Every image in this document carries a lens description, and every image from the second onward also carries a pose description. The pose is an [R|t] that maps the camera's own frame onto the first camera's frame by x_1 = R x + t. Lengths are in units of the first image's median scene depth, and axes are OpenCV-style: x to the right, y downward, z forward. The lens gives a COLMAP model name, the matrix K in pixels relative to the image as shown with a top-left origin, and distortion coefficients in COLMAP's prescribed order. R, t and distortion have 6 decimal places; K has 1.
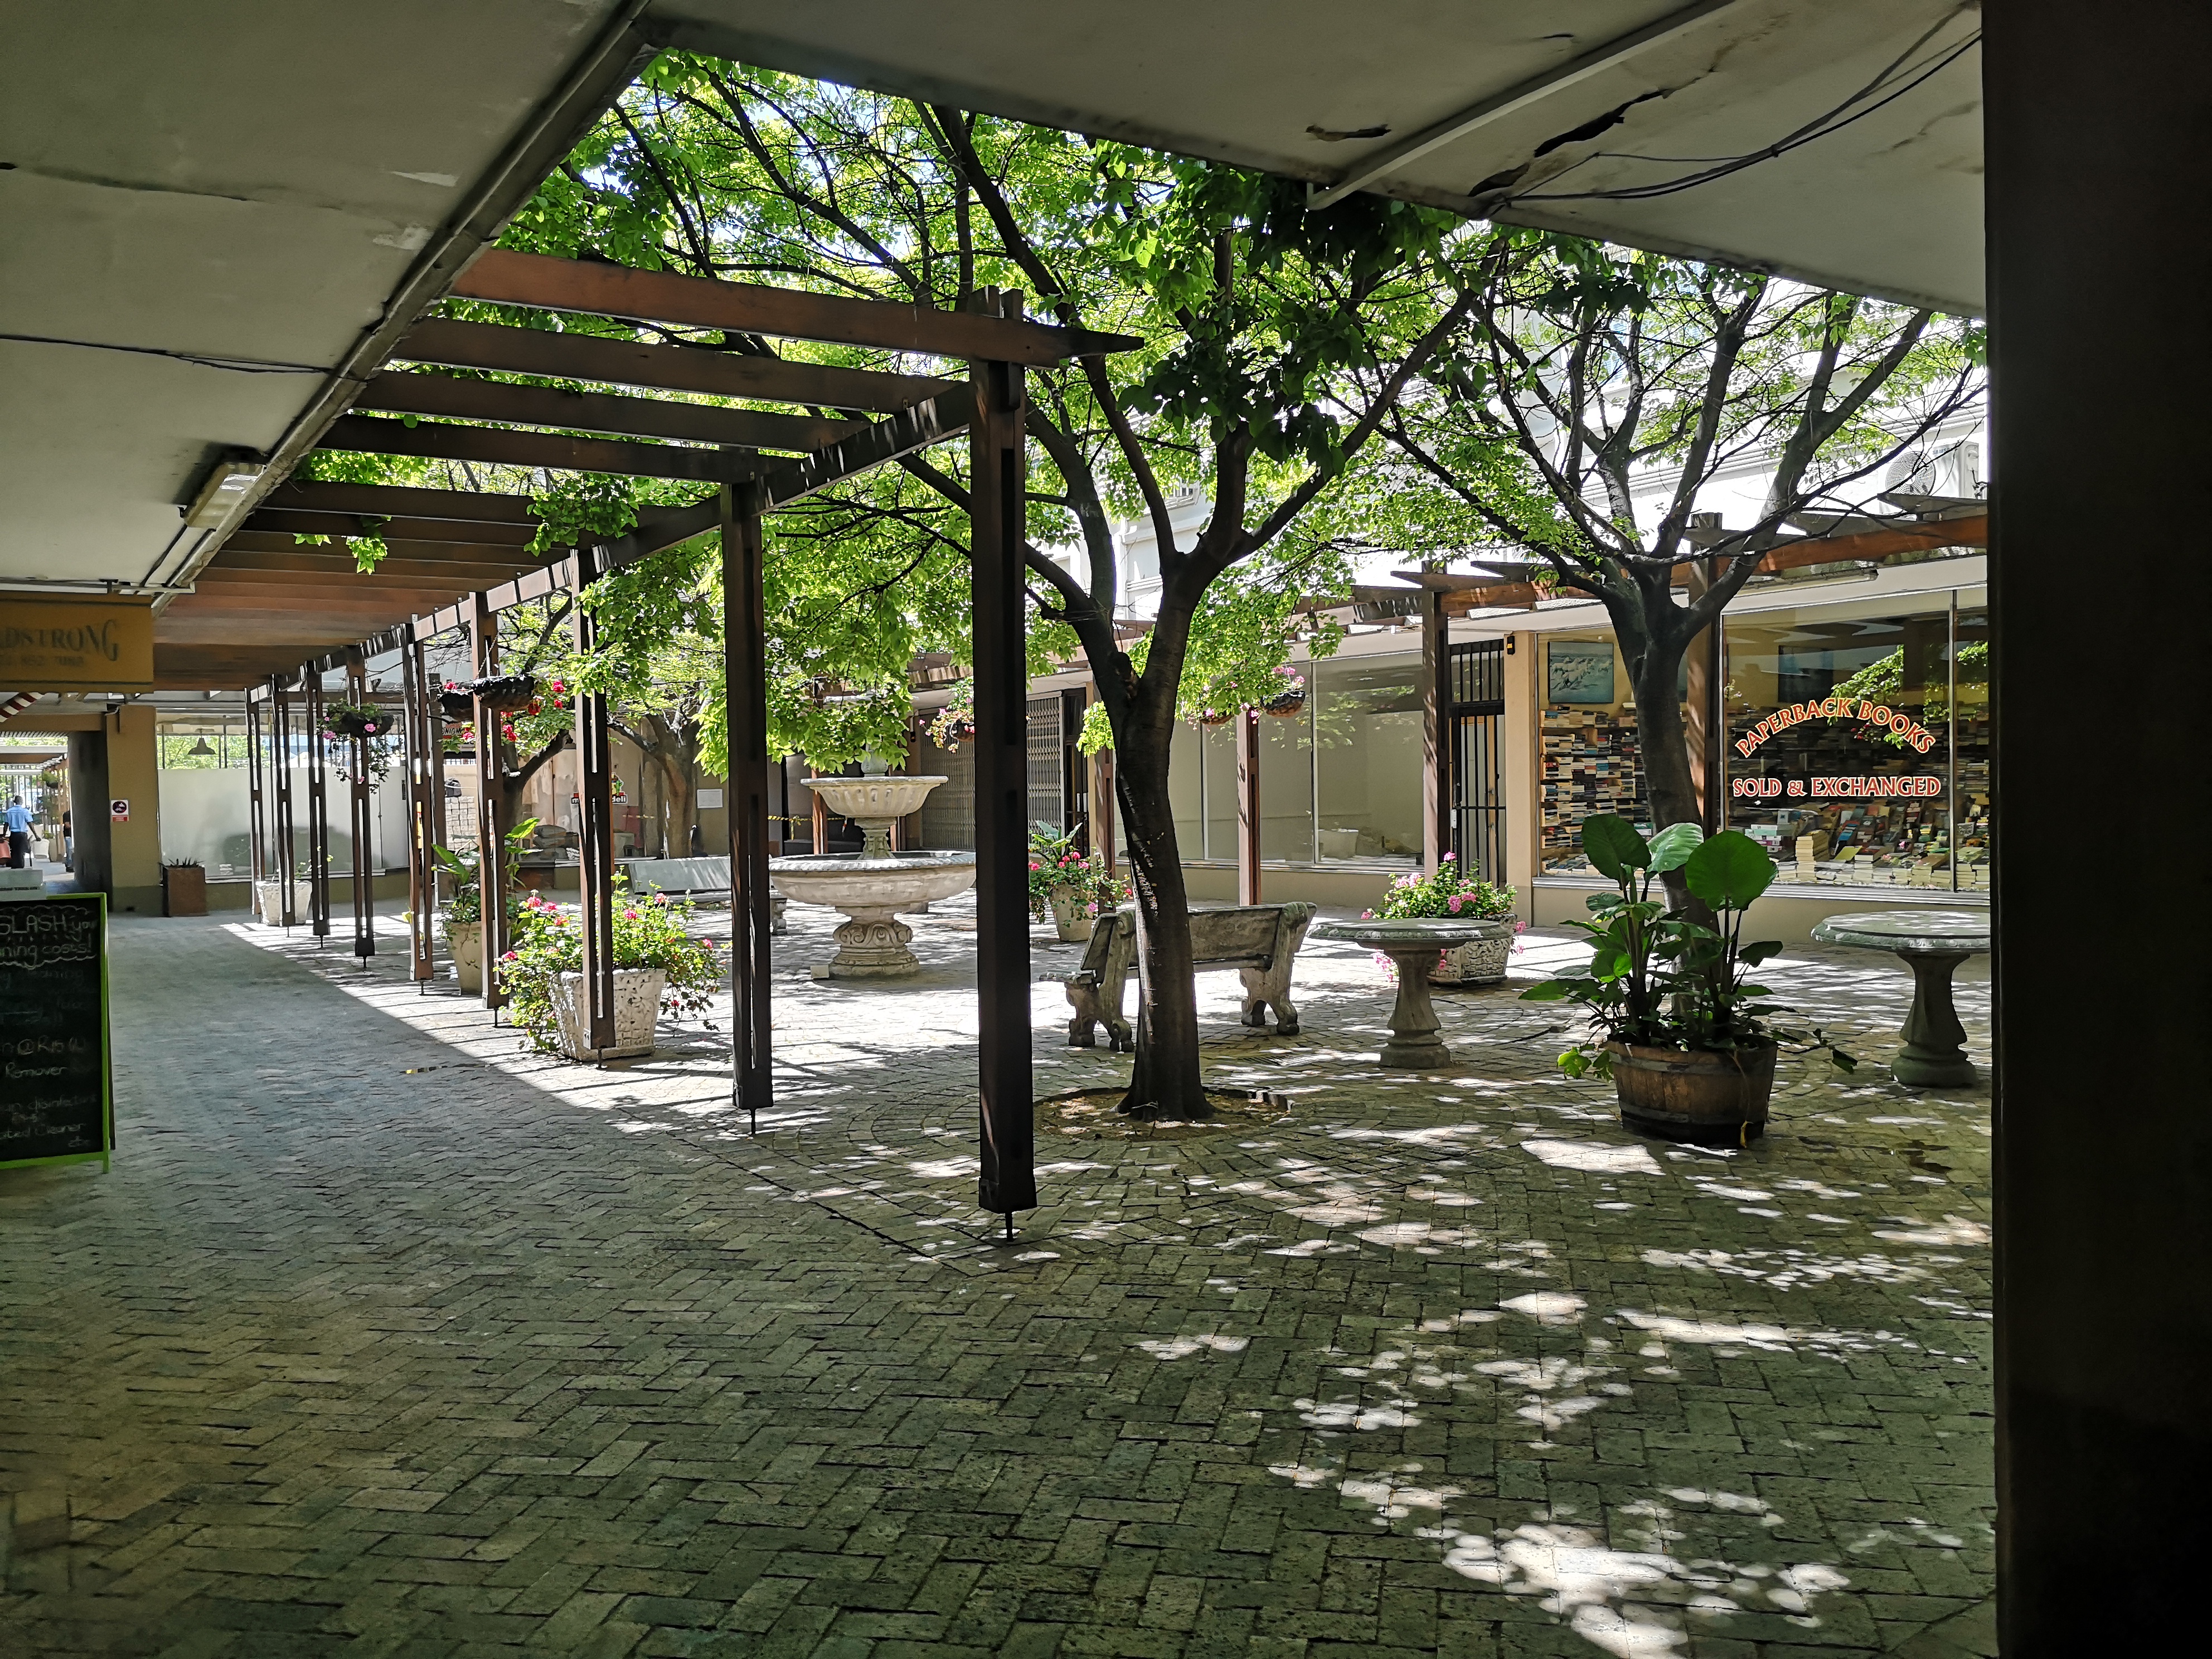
lens RADIAL K [[1714.9, 0, 1102.2], [0, 1714.9, 835.1], [0, 0, 1]] dist [0.101674, -0.126926]
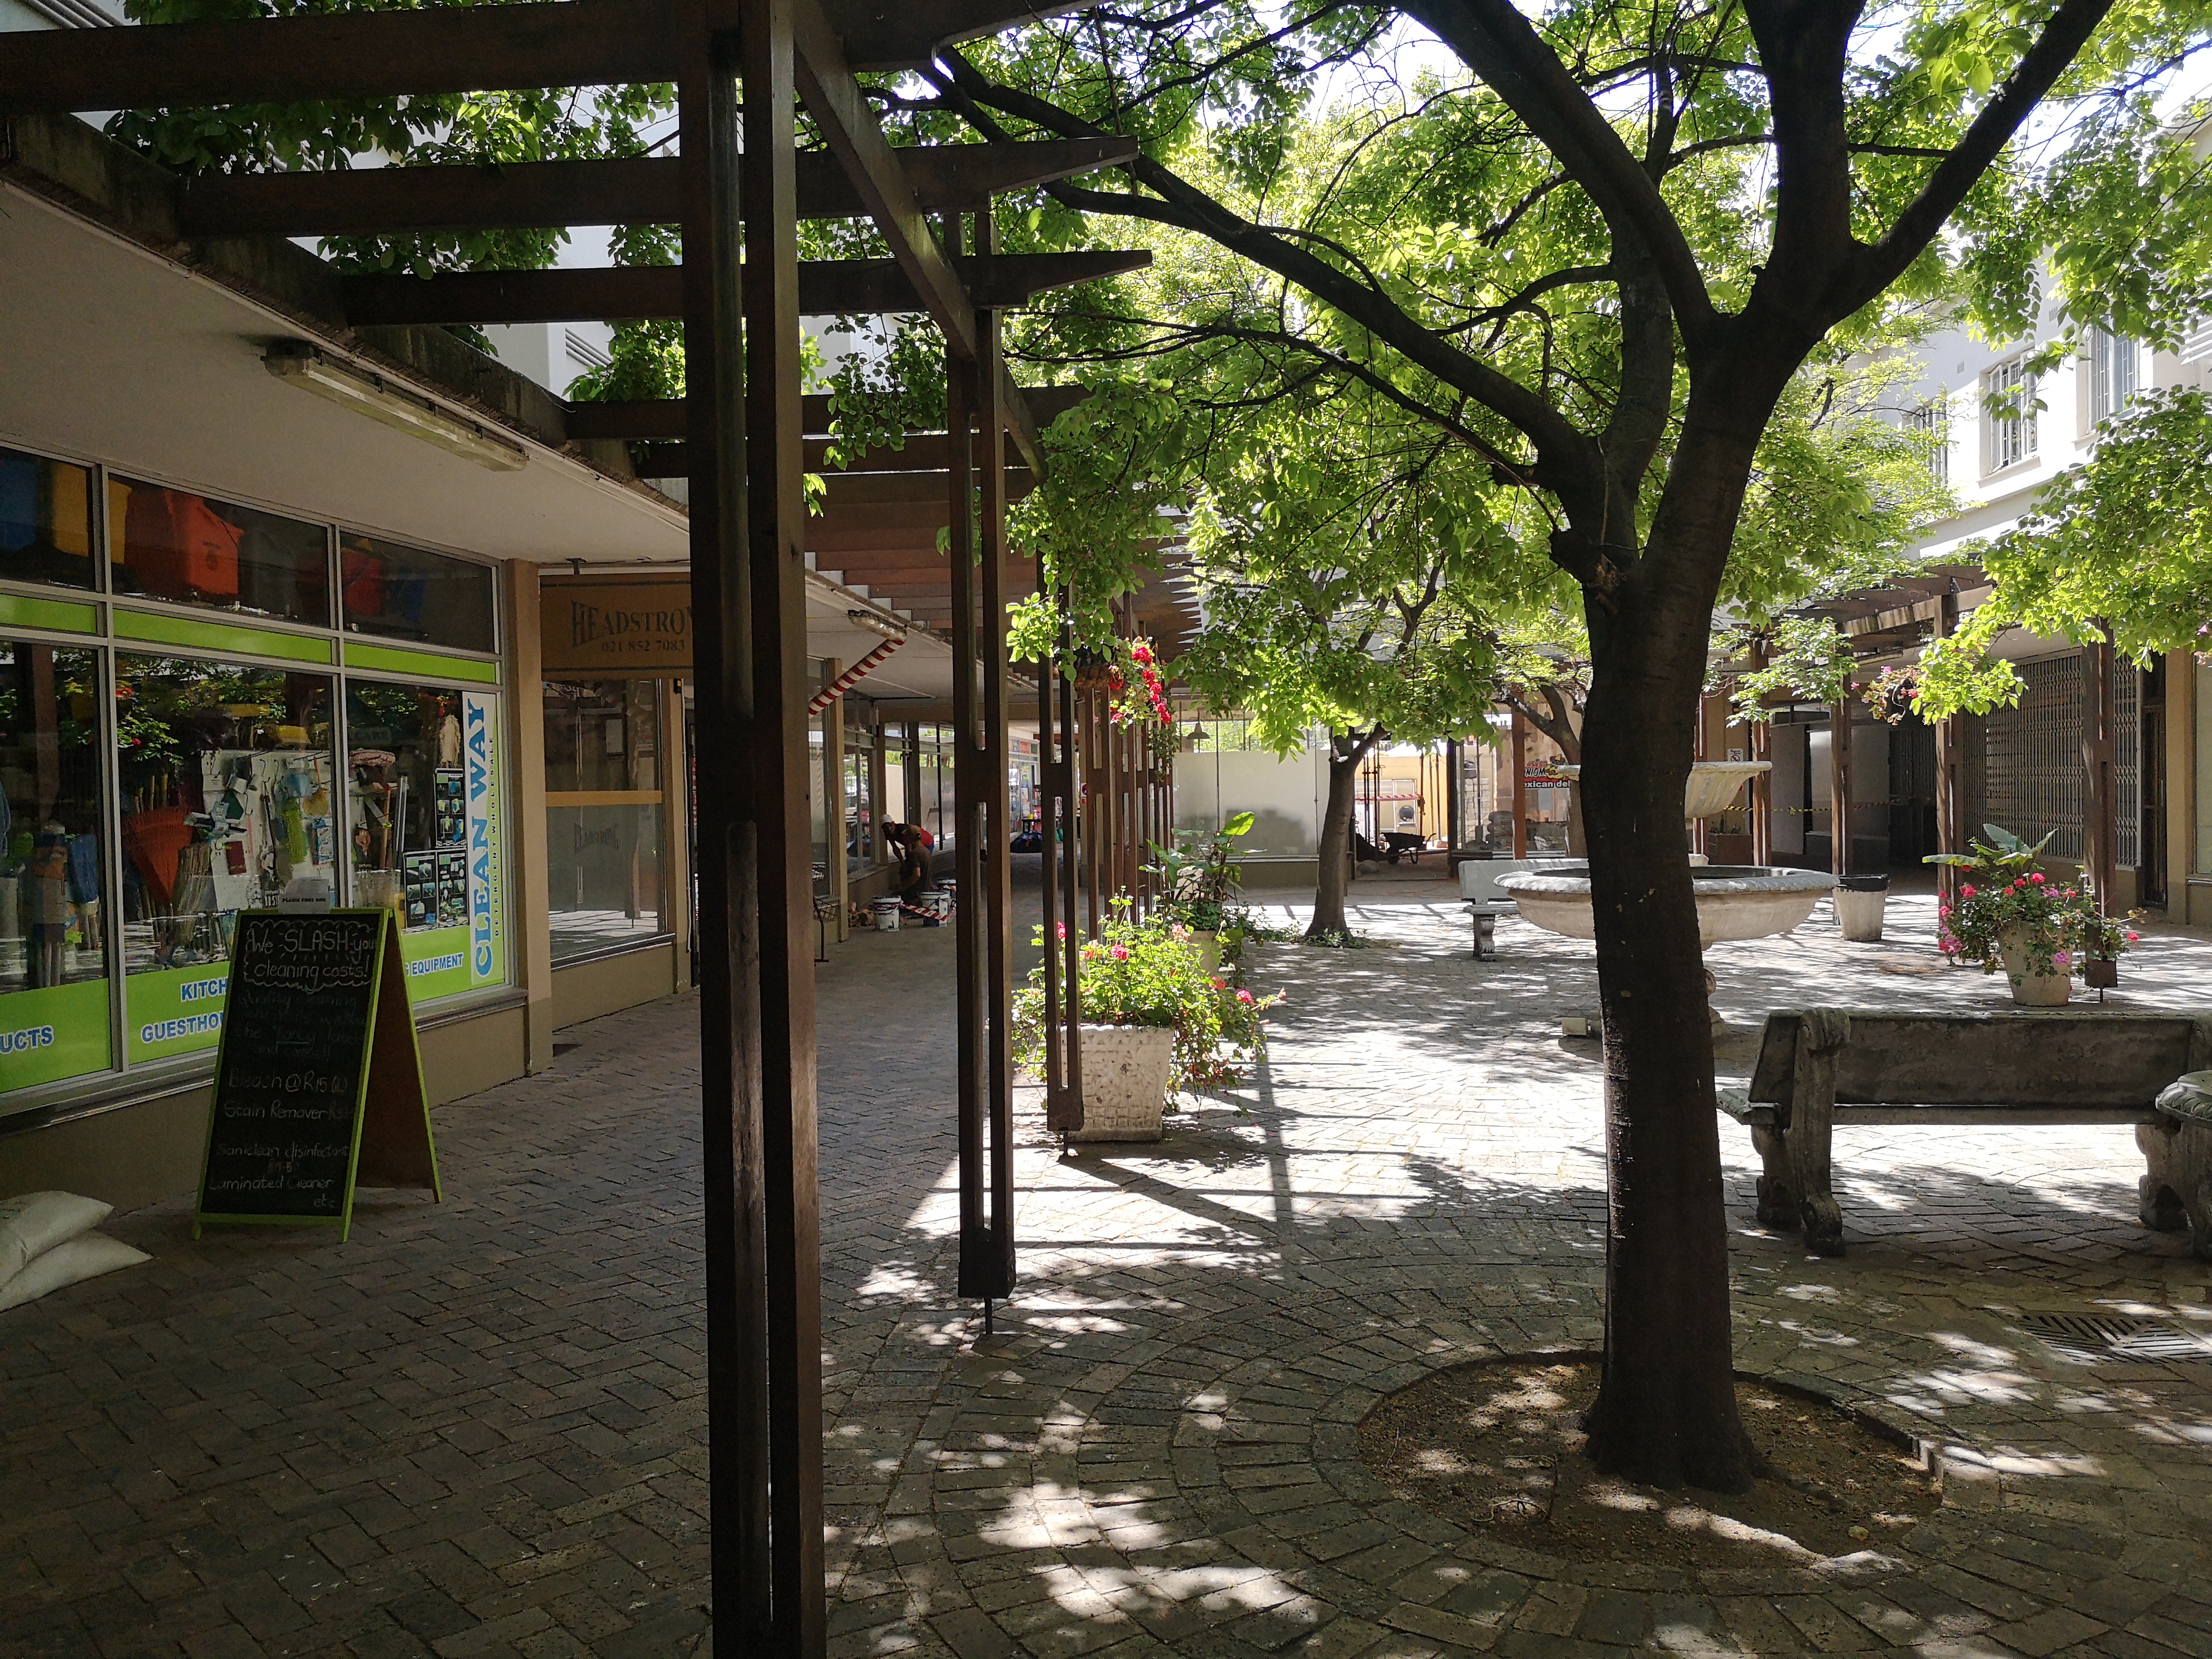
lens RADIAL K [[1714.9, 0, 1056.0], [0, 1714.9, 857.0], [0, 0, 1]] dist [0.101674, -0.126926]
pose [[0.799800, 0.033760, -0.599316, 0.116062], [-0.018396, 0.999327, 0.031743, -0.014592], [0.599985, -0.014363, 0.799883, 0.301271]]
